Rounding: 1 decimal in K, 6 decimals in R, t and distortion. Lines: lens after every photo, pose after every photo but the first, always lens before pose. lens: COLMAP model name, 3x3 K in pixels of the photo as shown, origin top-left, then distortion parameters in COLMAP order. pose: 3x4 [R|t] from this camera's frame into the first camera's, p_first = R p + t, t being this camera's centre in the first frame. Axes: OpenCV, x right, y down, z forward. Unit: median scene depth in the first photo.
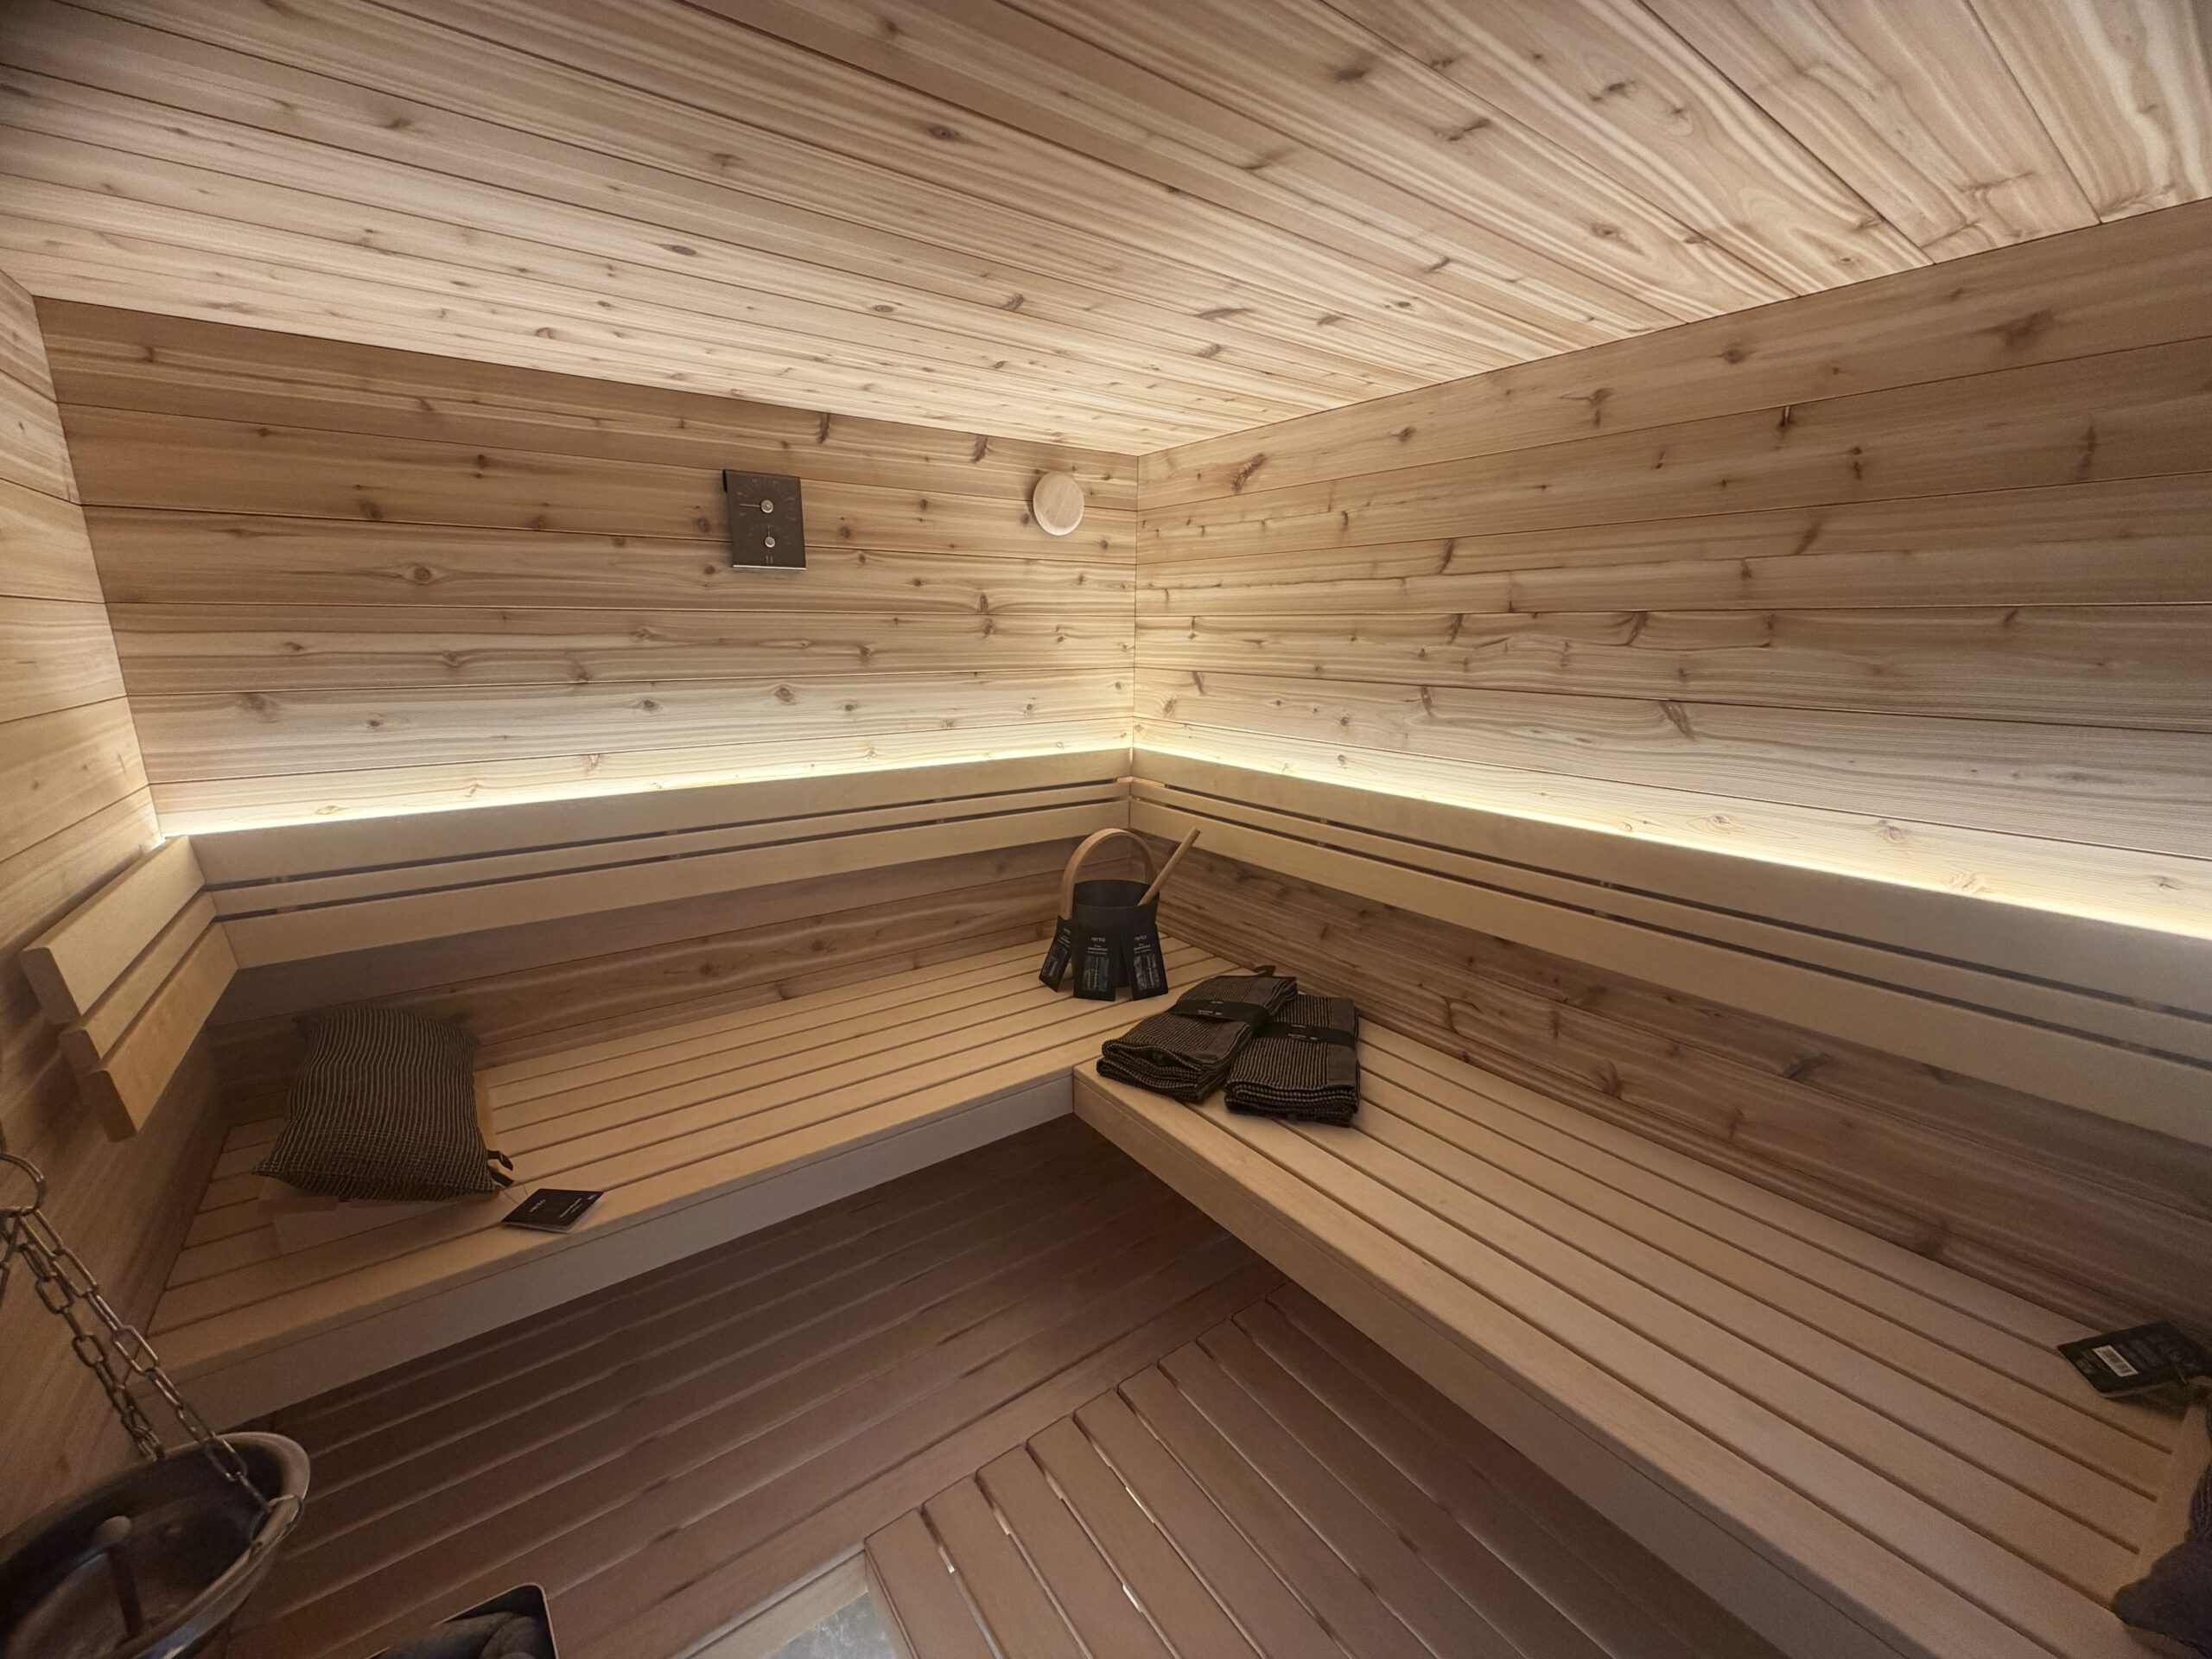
lens RADIAL K [[882.6, 0, 1093.7], [0, 882.6, 826.3], [0, 0, 1]] dist [-0.001403, -0.000315]
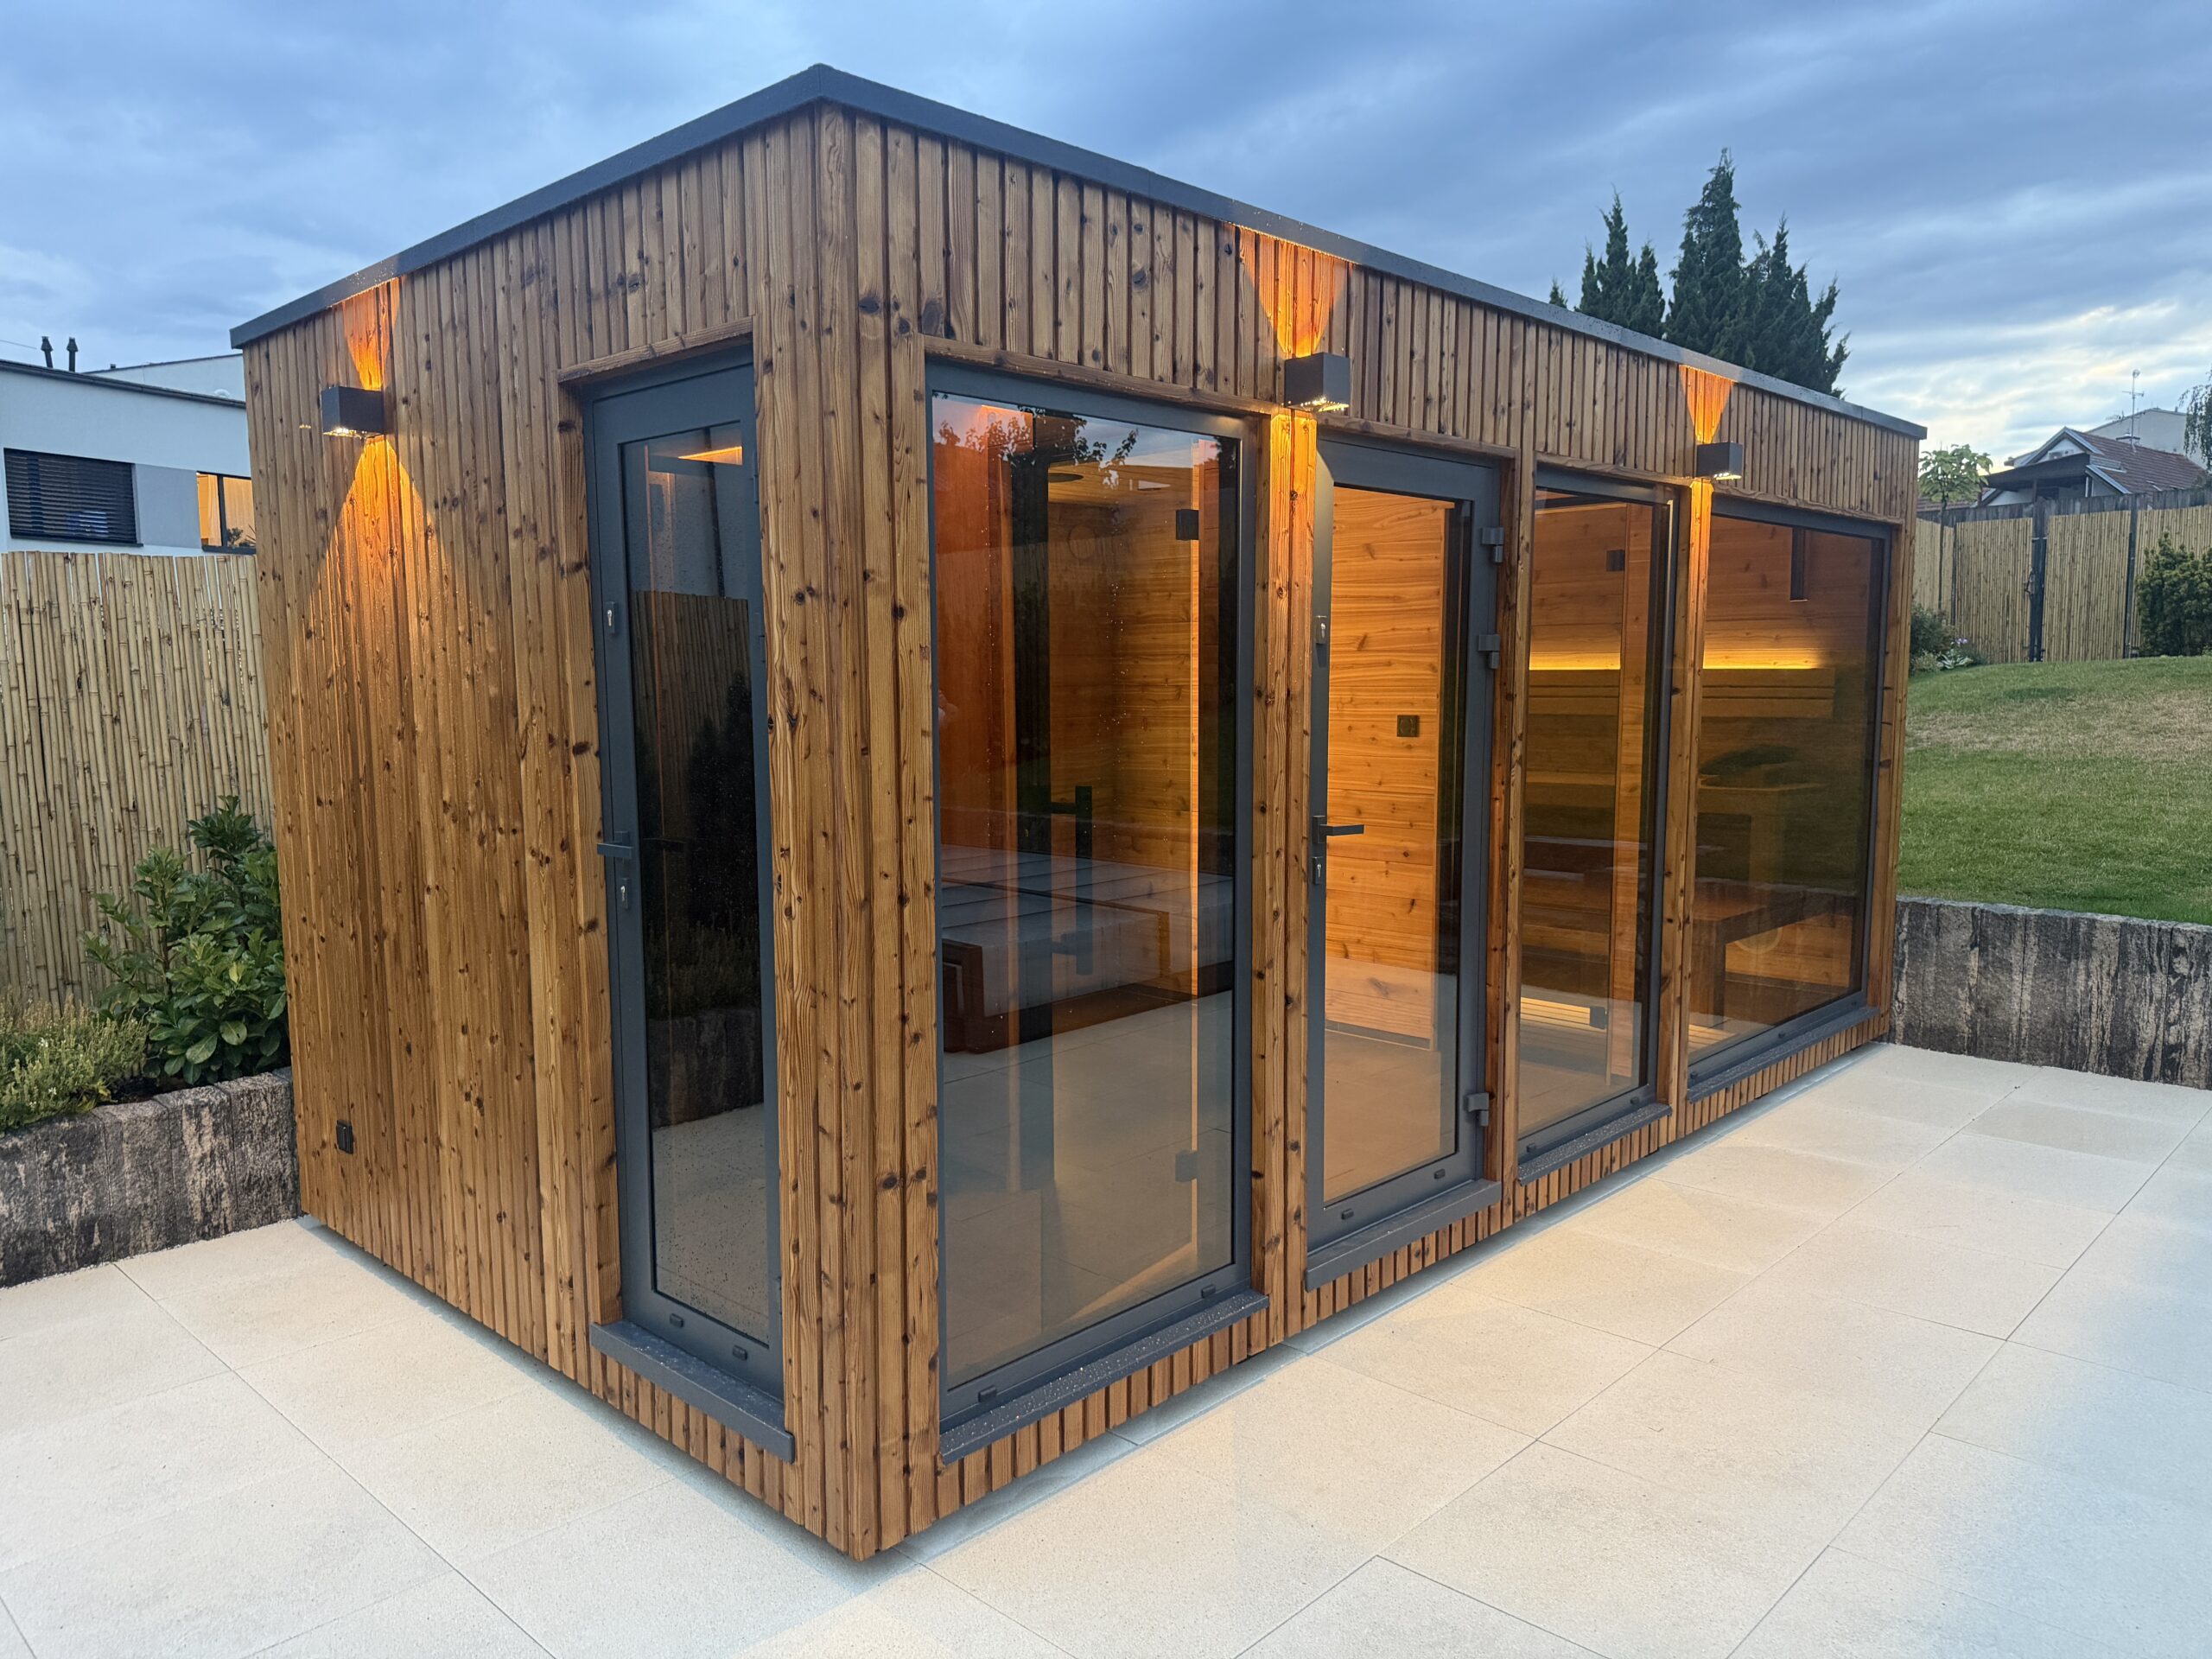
lens RADIAL K [[1541.2, 0, 1099.9], [0, 1541.2, 844.4], [0, 0, 1]] dist [0.093916, -0.133305]
pose [[0.983346, -0.033497, 0.178628, -1.539528], [0.052067, 0.993593, -0.100308, 0.781729], [-0.174124, 0.107938, 0.978790, -2.859770]]
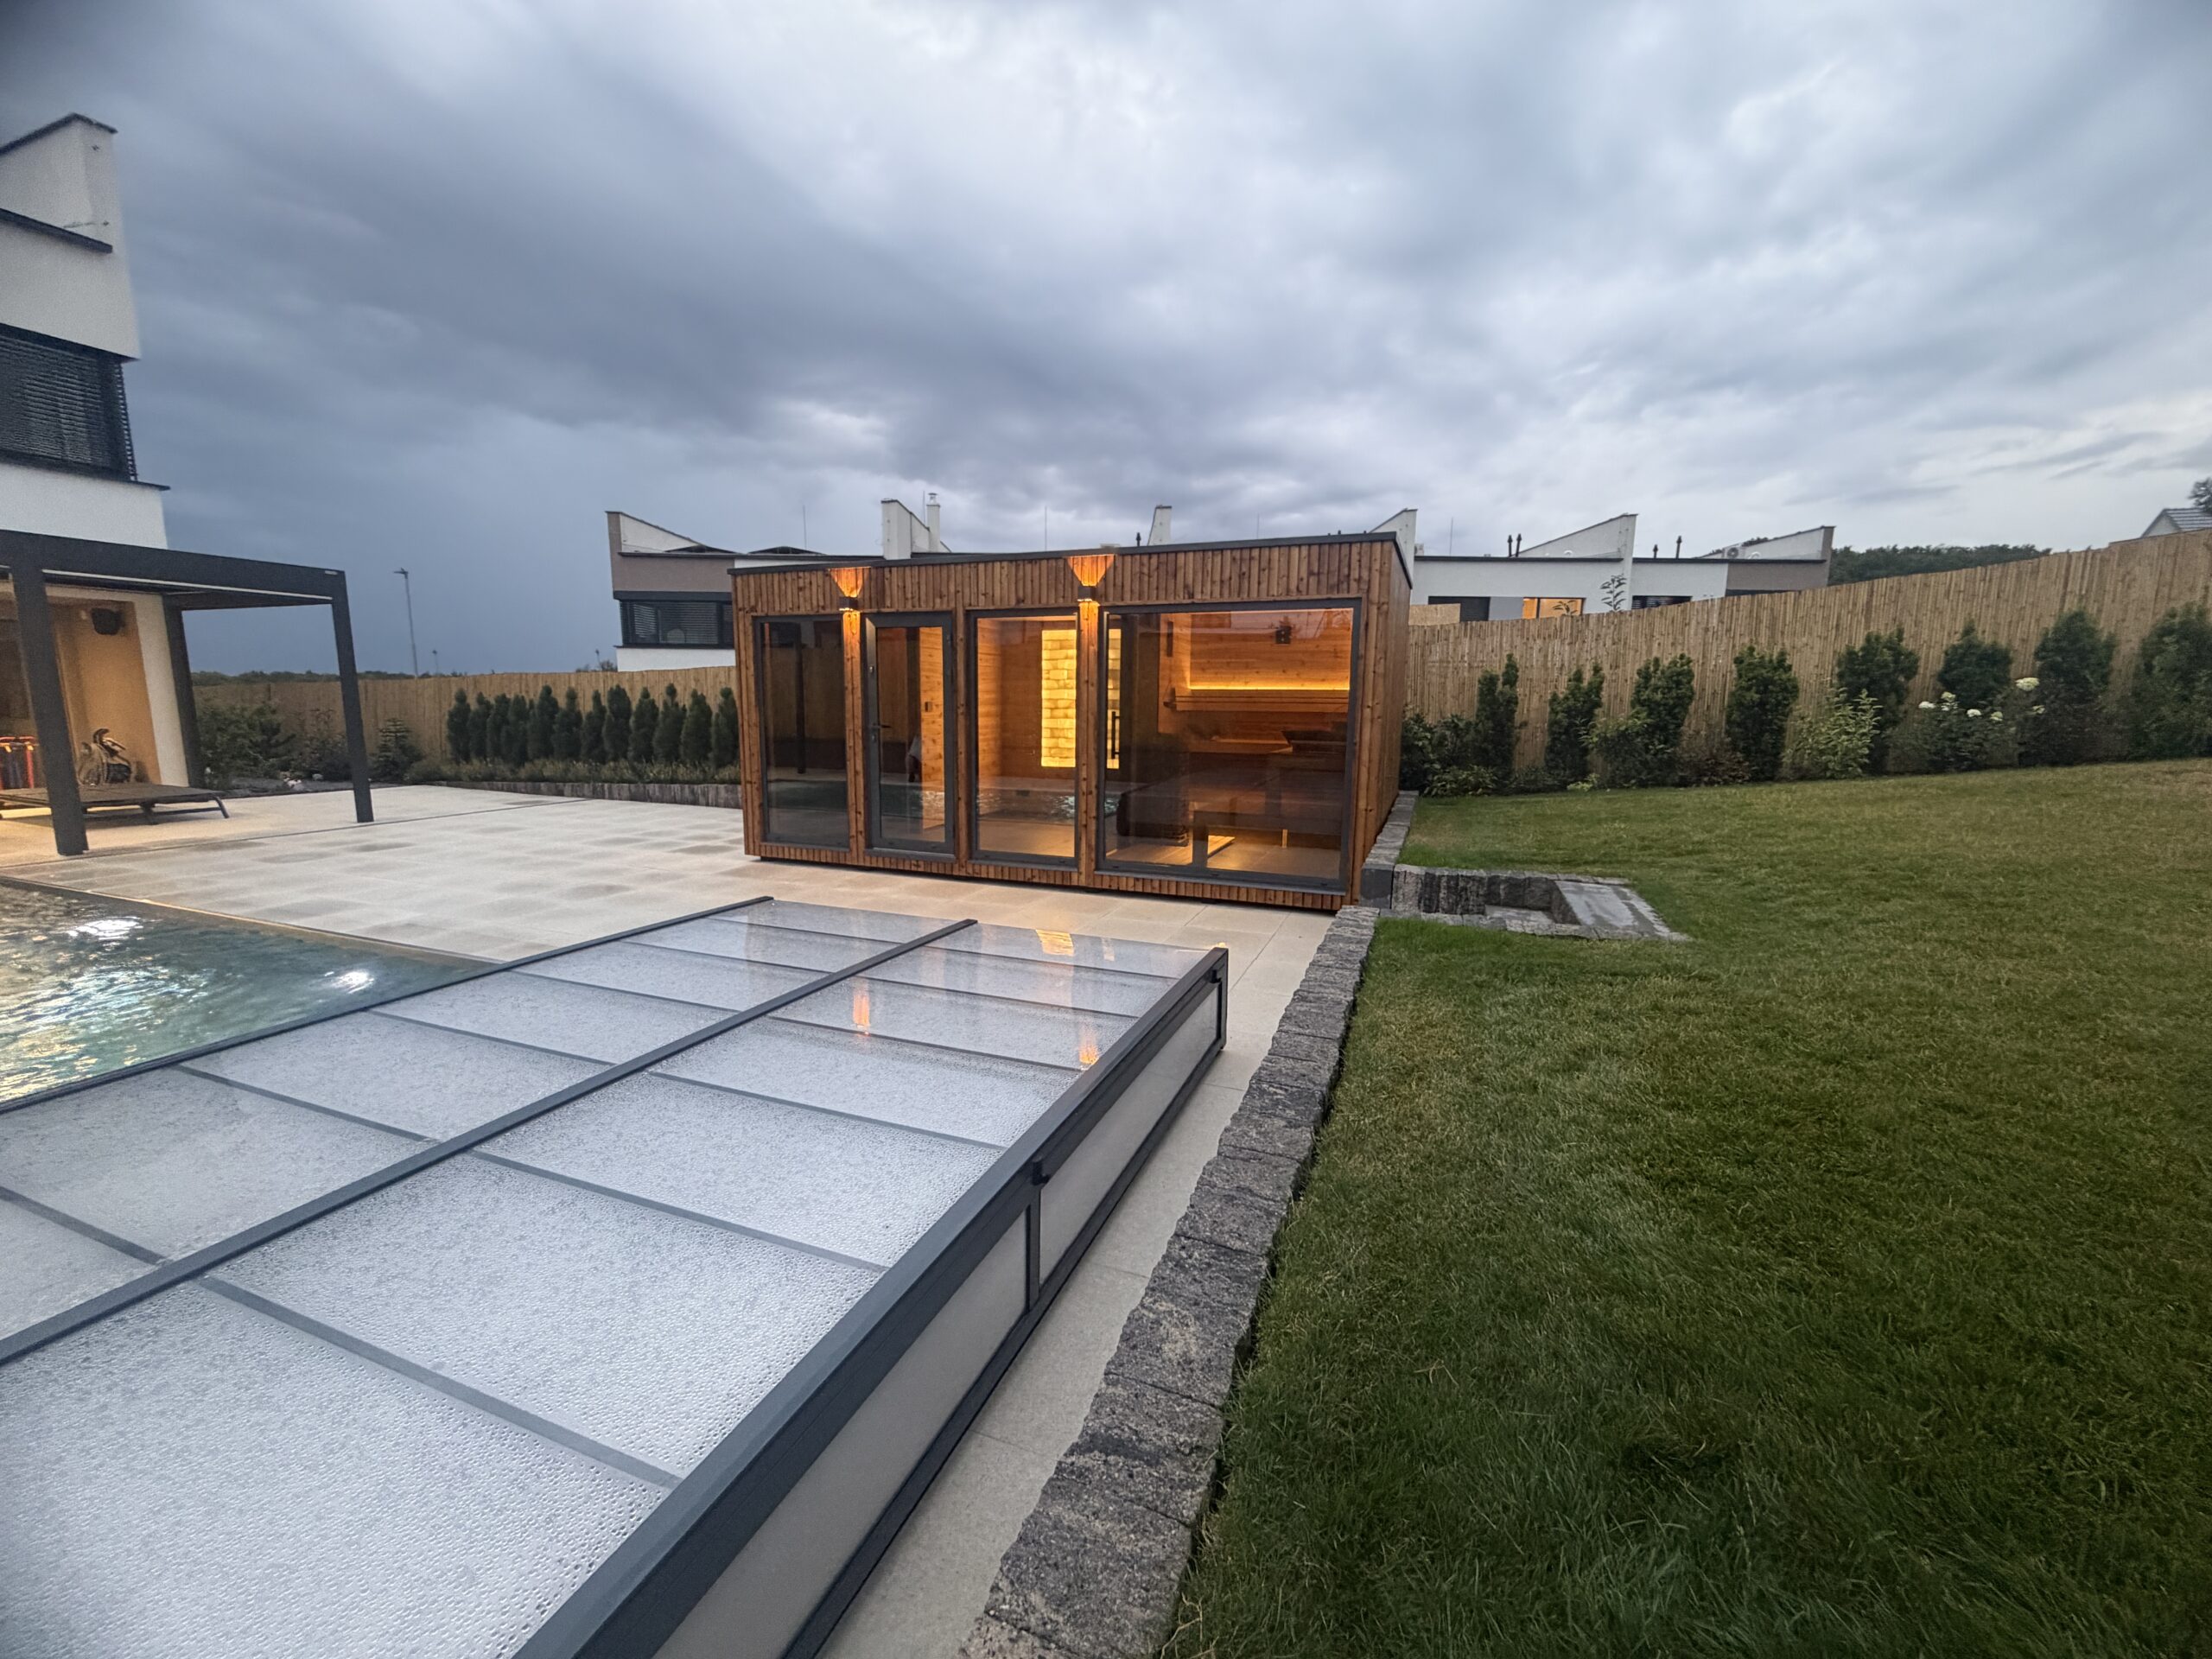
lens RADIAL K [[882.9, 0, 1098.9], [0, 882.9, 832.0], [0, 0, 1]] dist [0.001227, 0.000075]
pose [[0.541203, 0.126561, -0.831313, 3.107280], [-0.189446, 0.981544, 0.026099, 0.748449], [0.819274, 0.143365, 0.555191, -2.272414]]
